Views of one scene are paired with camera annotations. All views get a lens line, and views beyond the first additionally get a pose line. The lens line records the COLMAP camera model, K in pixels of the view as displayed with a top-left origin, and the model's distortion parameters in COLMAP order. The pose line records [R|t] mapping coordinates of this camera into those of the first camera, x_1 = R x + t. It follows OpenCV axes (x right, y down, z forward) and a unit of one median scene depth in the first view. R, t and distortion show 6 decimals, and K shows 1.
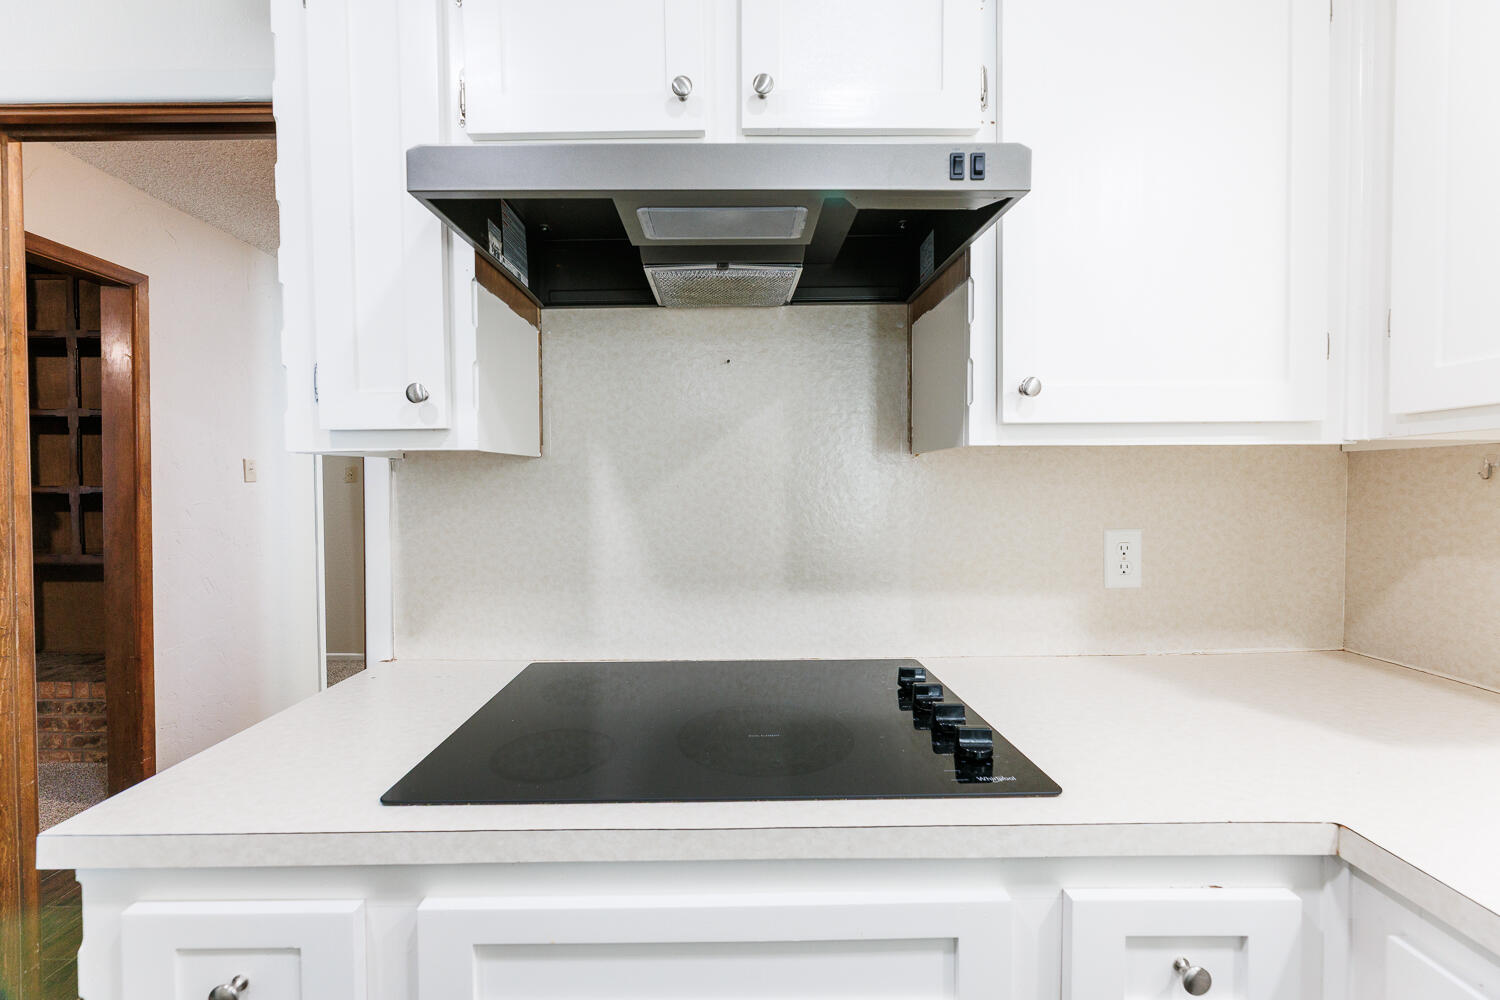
lens RADIAL K [[607.6, 0, 730.1], [0, 607.6, 496.2], [0, 0, 1]] dist [-0.000963, 0.000603]
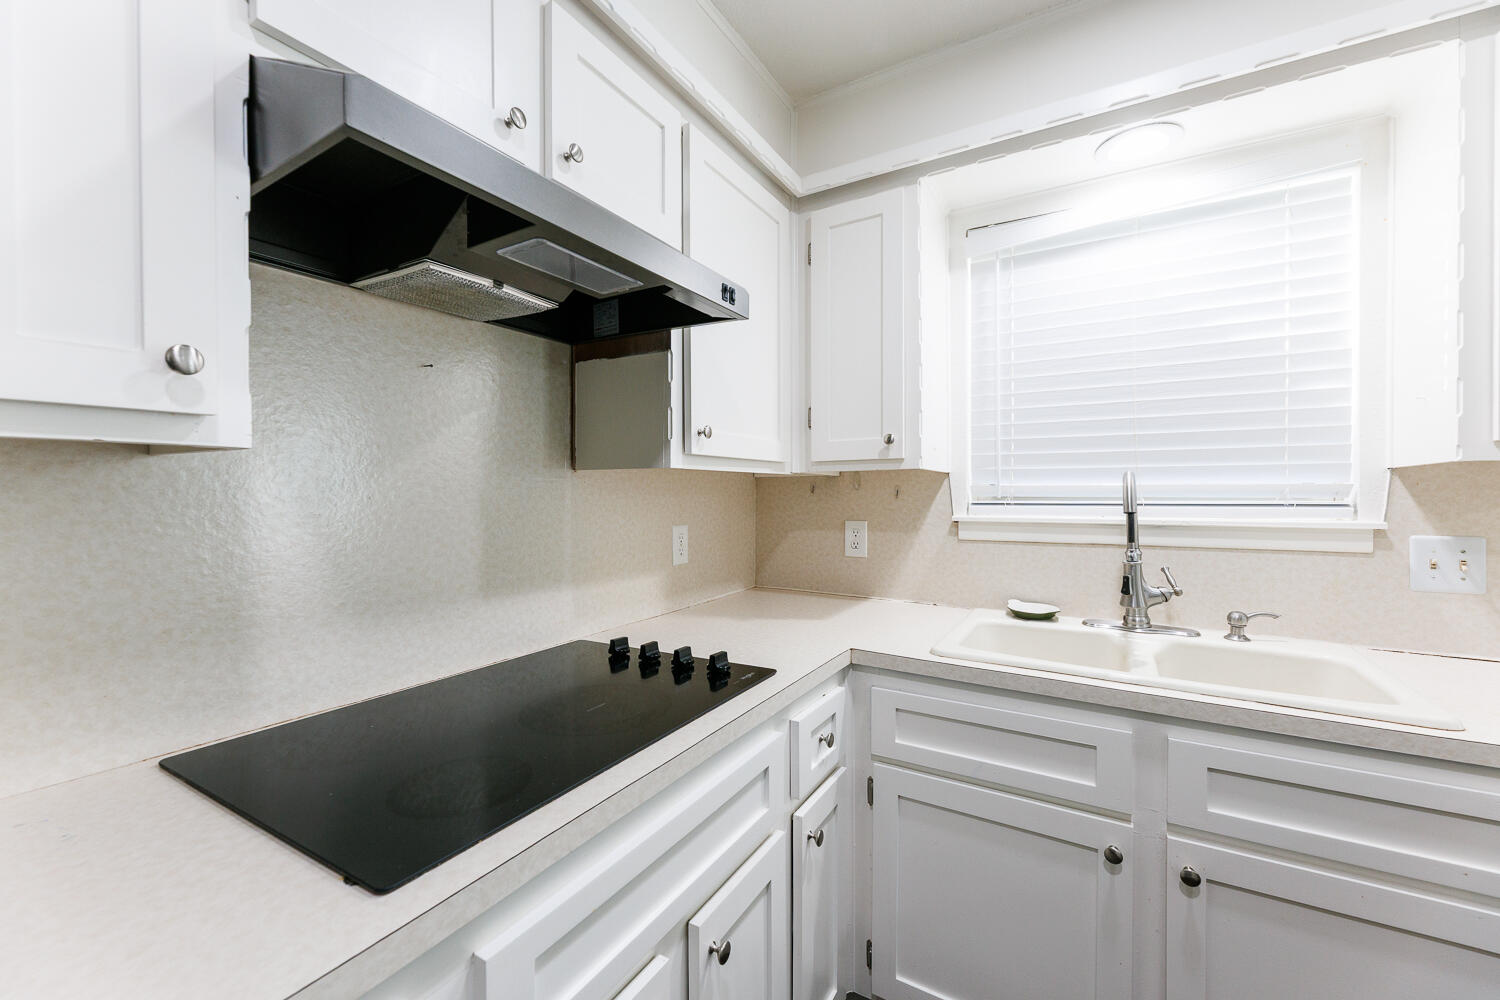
lens RADIAL K [[607.6, 0, 743.6], [0, 607.6, 497.7], [0, 0, 1]] dist [-0.000963, 0.000603]
pose [[0.516769, -0.003894, 0.856116, -0.558616], [0.017163, 0.999836, -0.005813, -0.001894], [-0.855953, 0.017697, 0.516751, 0.093652]]
